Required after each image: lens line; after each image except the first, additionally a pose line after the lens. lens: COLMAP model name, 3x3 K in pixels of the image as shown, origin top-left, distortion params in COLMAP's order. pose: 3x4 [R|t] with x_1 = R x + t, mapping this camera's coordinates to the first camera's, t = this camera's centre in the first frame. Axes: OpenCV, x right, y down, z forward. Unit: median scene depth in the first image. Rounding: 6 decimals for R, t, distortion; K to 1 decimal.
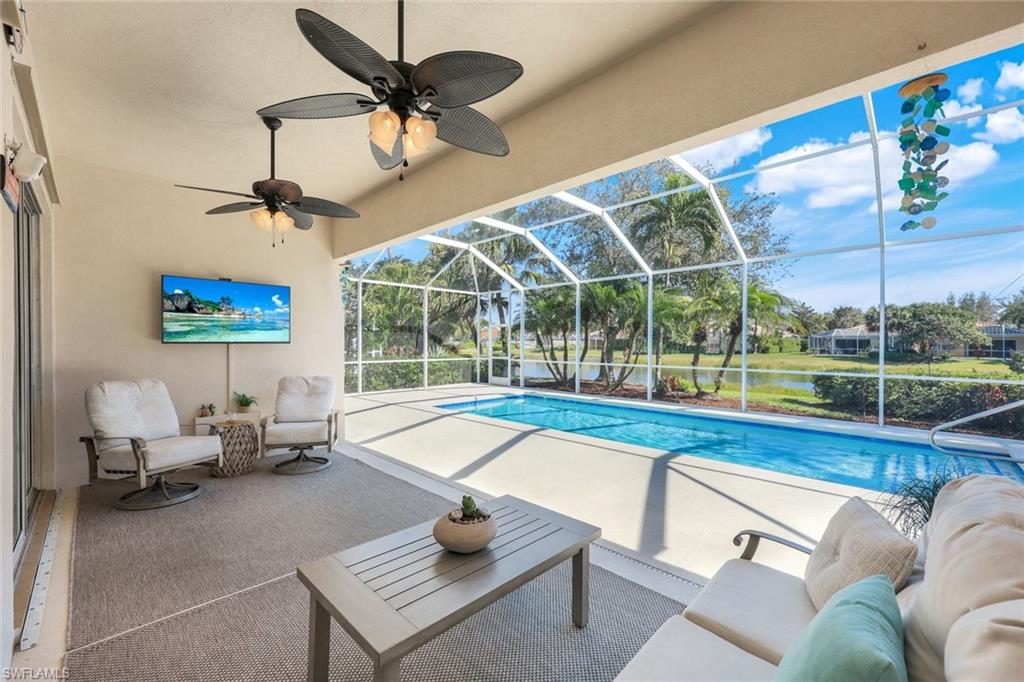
lens RADIAL K [[403.7, 0, 517.0], [0, 403.7, 345.7], [0, 0, 1]] dist [-0.001609, 0.000636]
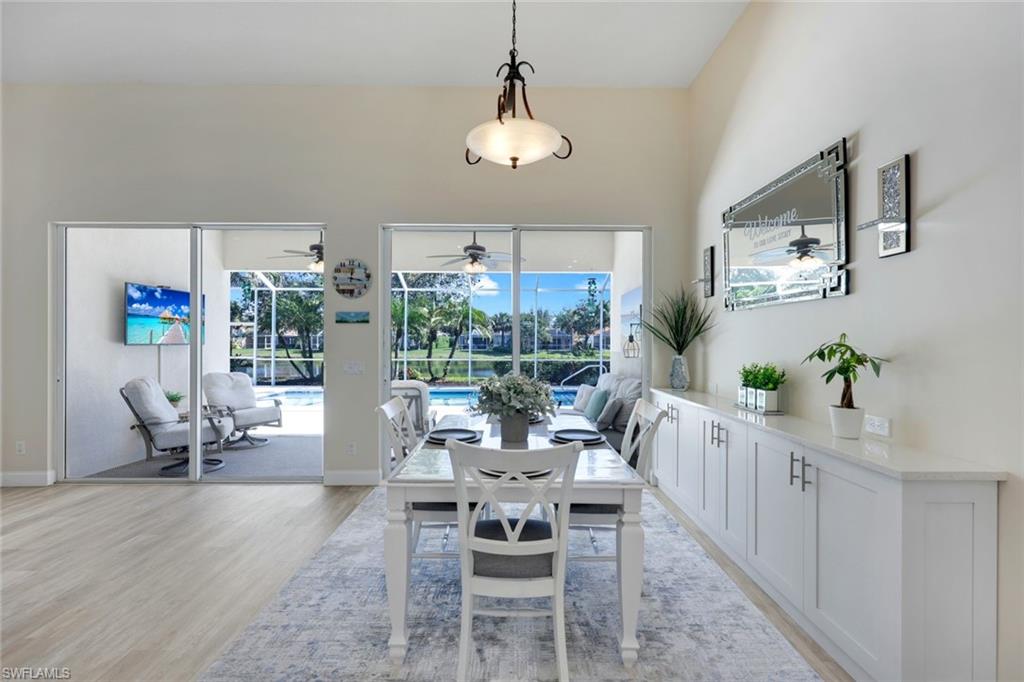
lens RADIAL K [[417.7, 0, 511.6], [0, 417.7, 341.9], [0, 0, 1]] dist [0.000122, 0.000032]
pose [[0.709059, -0.001784, 0.705147, -0.280431], [0.003354, 0.999994, -0.000843, -0.003151], [-0.705142, 0.002963, 0.709060, -0.157697]]
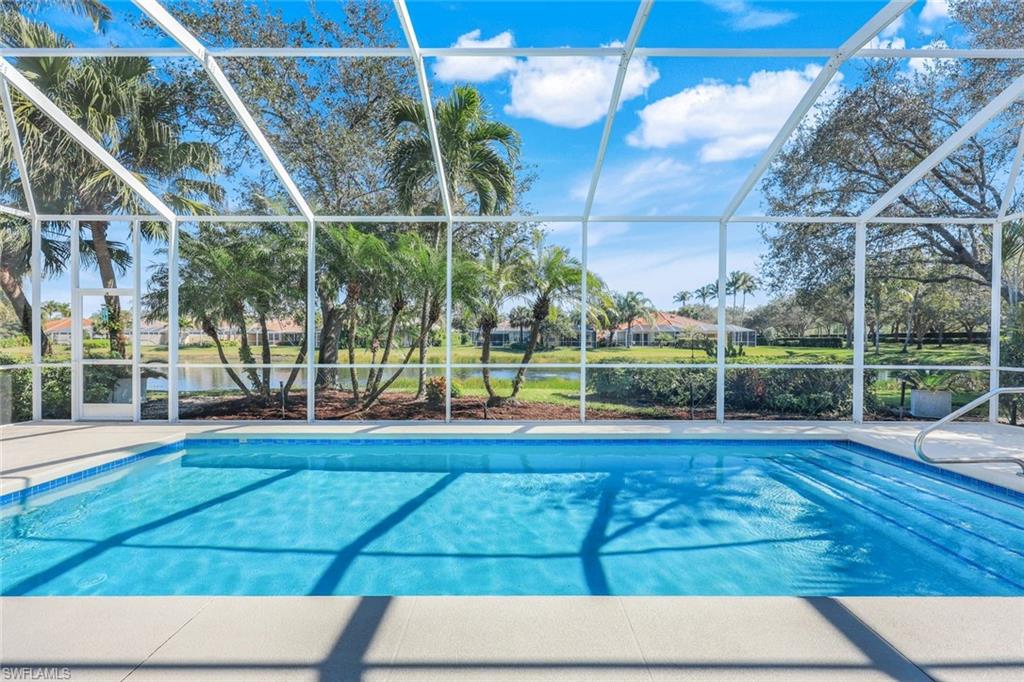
lens RADIAL K [[403.7, 0, 510.1], [0, 403.7, 340.2], [0, 0, 1]] dist [-0.001609, 0.000636]
pose [[0.720625, -0.005260, 0.693305, -0.029652], [0.005651, 0.999983, 0.001713, 0.006387], [-0.693302, 0.002684, 0.720642, 0.338494]]
